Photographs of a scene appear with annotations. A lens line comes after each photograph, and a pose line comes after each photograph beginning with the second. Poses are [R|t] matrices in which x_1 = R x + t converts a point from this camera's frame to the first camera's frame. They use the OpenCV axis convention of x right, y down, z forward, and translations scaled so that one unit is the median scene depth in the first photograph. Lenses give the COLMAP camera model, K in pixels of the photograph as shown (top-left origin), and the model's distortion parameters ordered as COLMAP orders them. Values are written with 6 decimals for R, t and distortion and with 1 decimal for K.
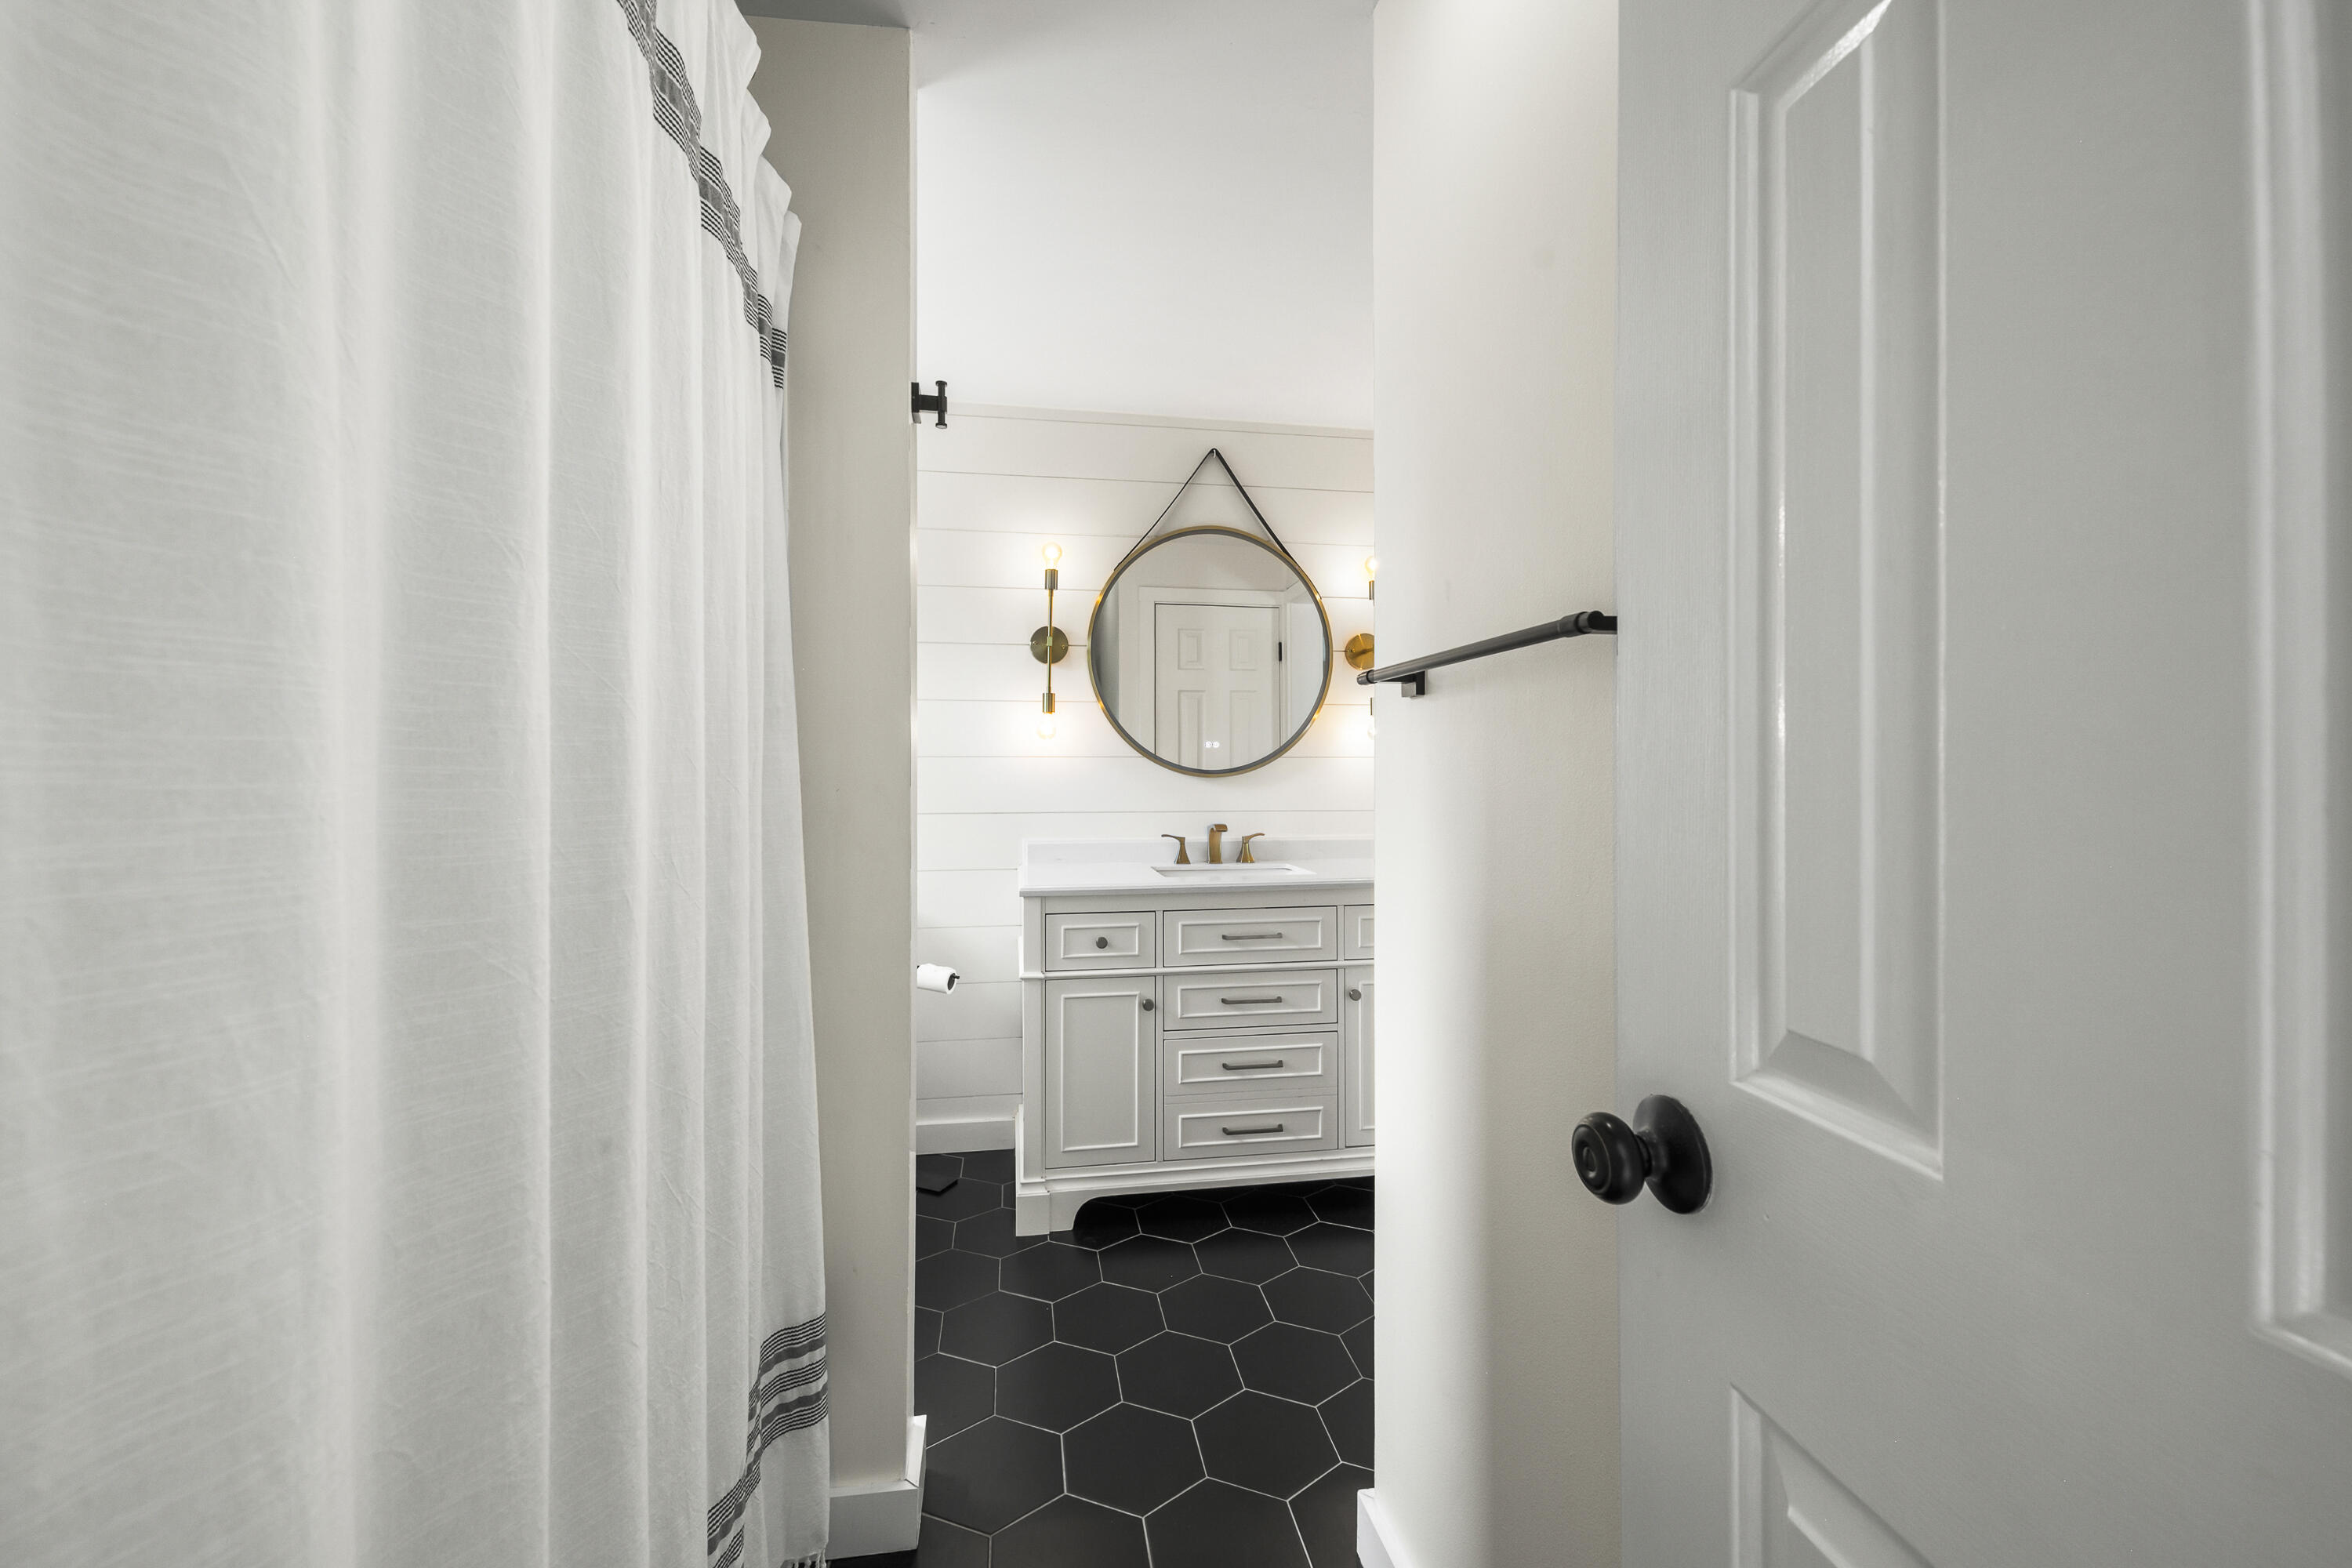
lens RADIAL K [[915.9, 0, 1174.3], [0, 915.9, 775.1], [0, 0, 1]] dist [-0.005822, -0.000697]
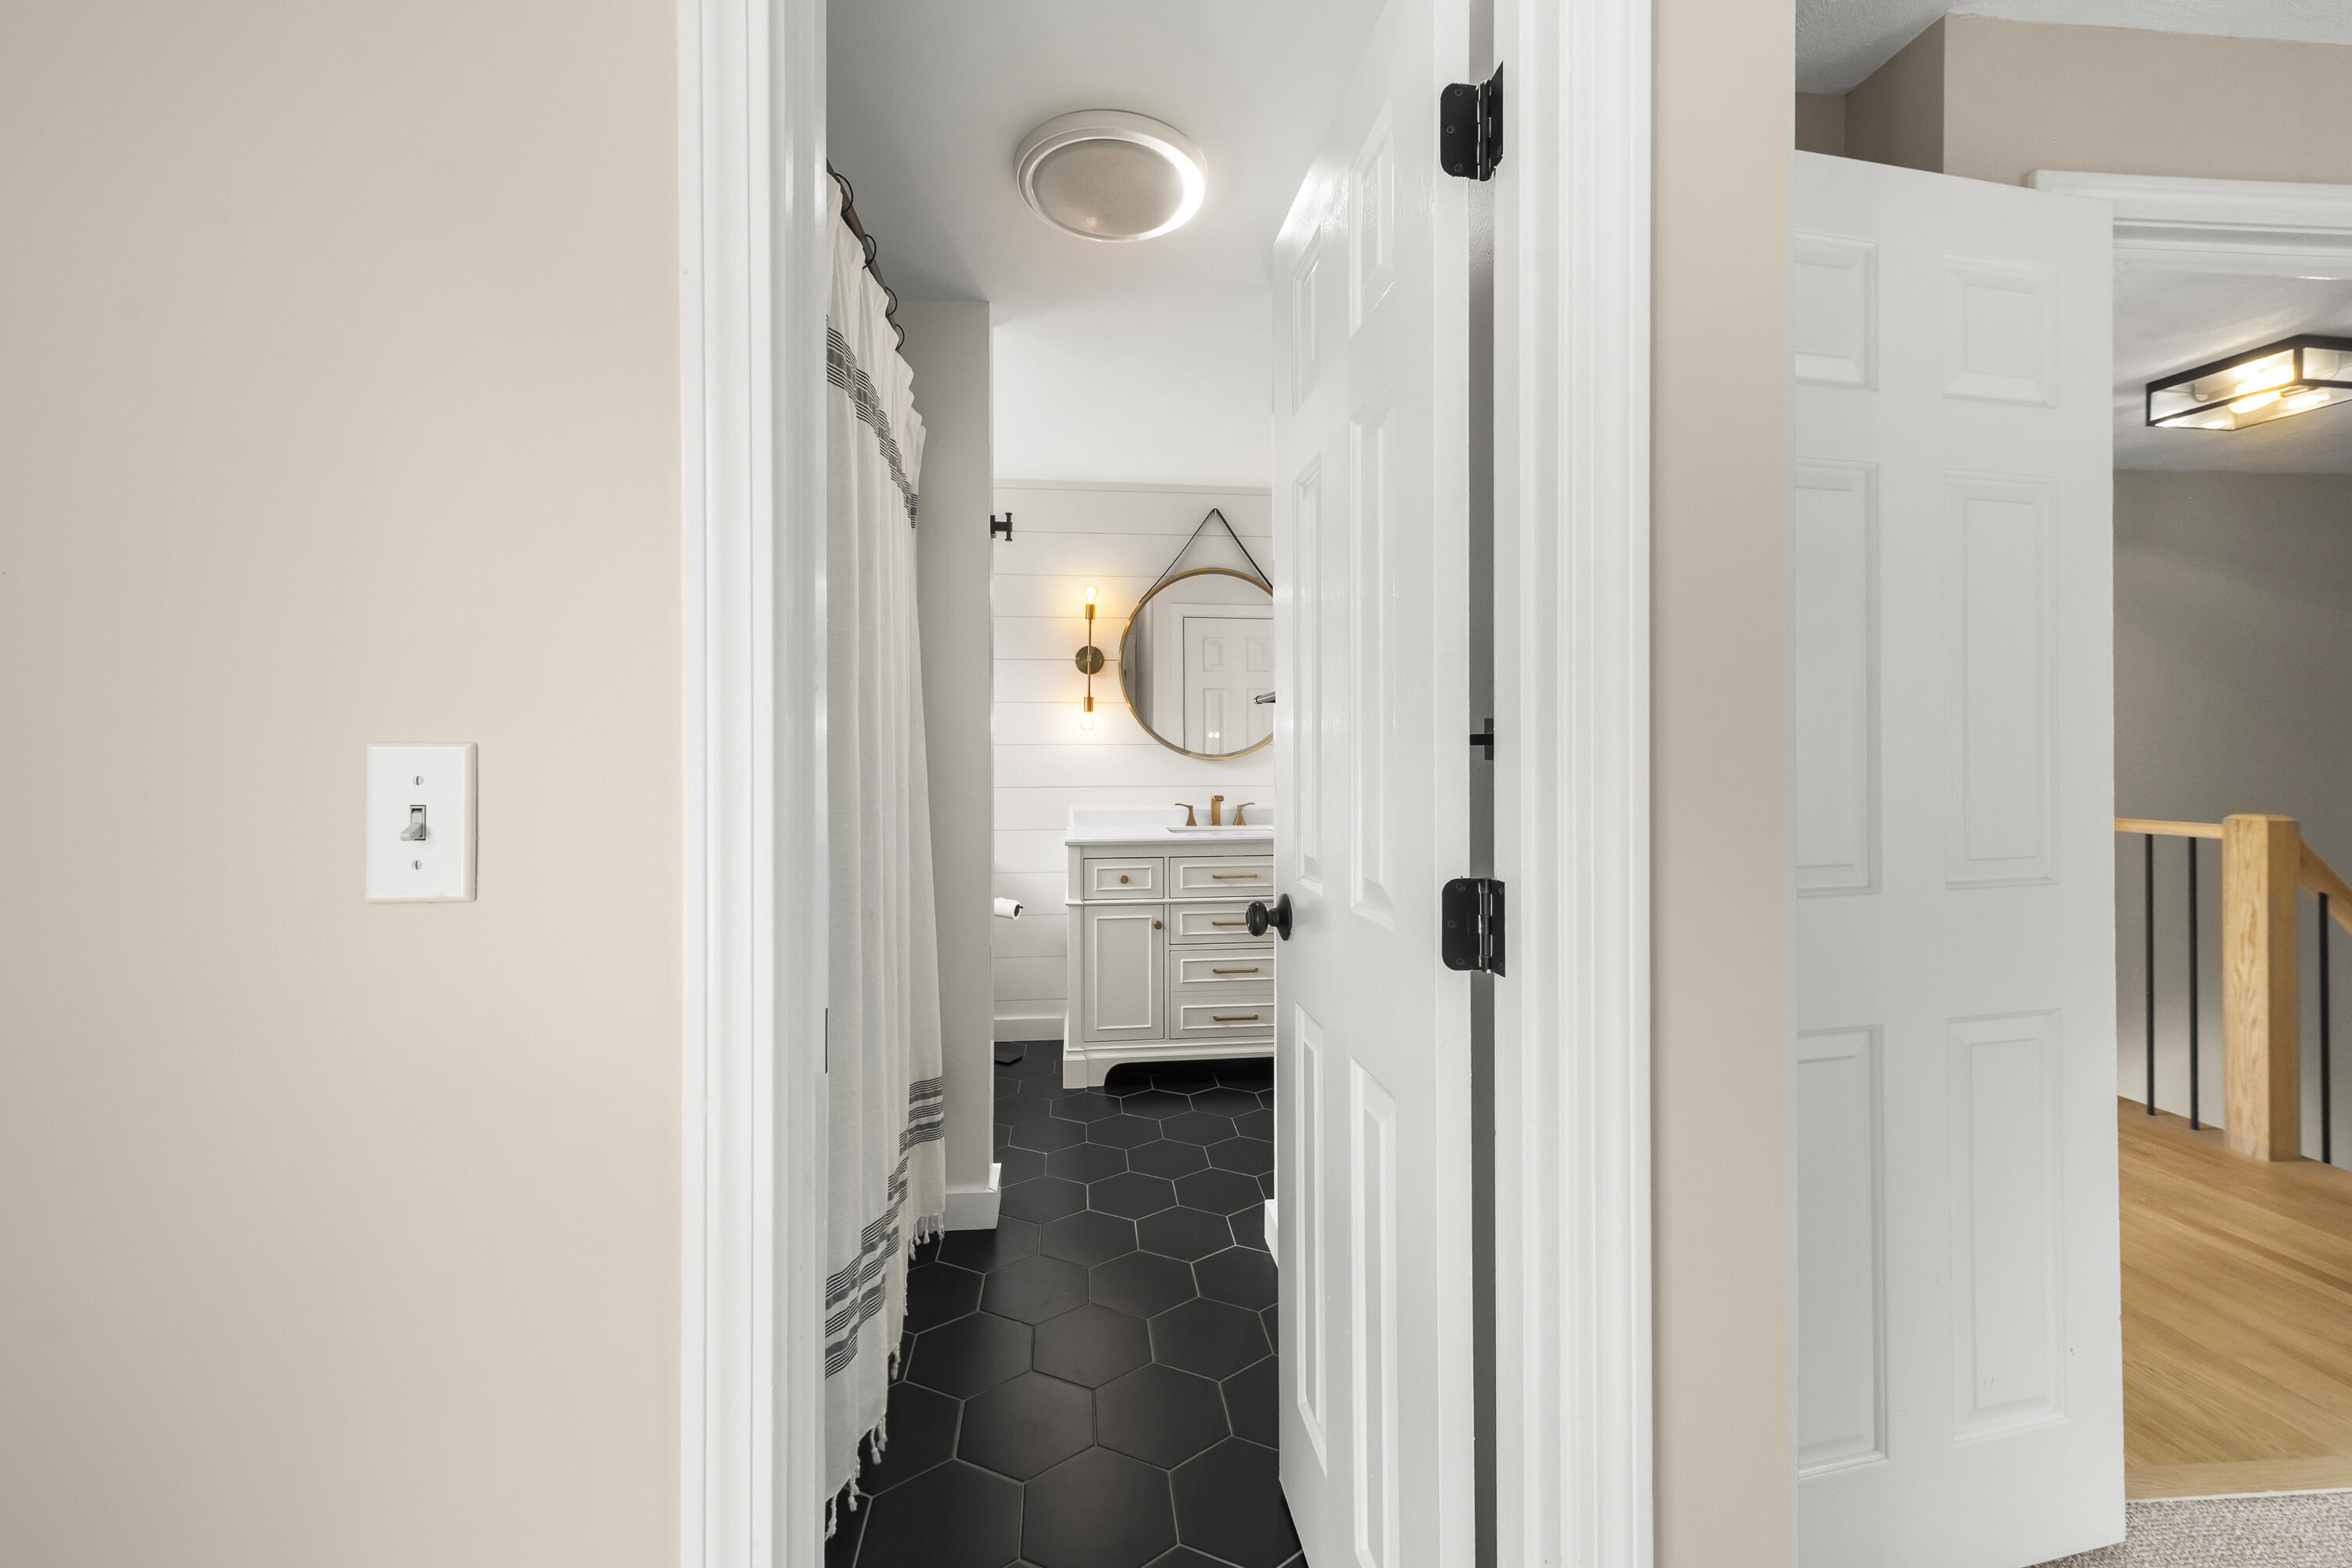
lens RADIAL K [[915.9, 0, 1180.4], [0, 915.9, 770.1], [0, 0, 1]] dist [-0.005822, -0.000697]
pose [[0.997841, 0.000096, -0.065680, 0.094255], [0.000672, 0.999932, 0.011678, 0.001845], [0.065677, -0.011697, 0.997772, -0.365857]]
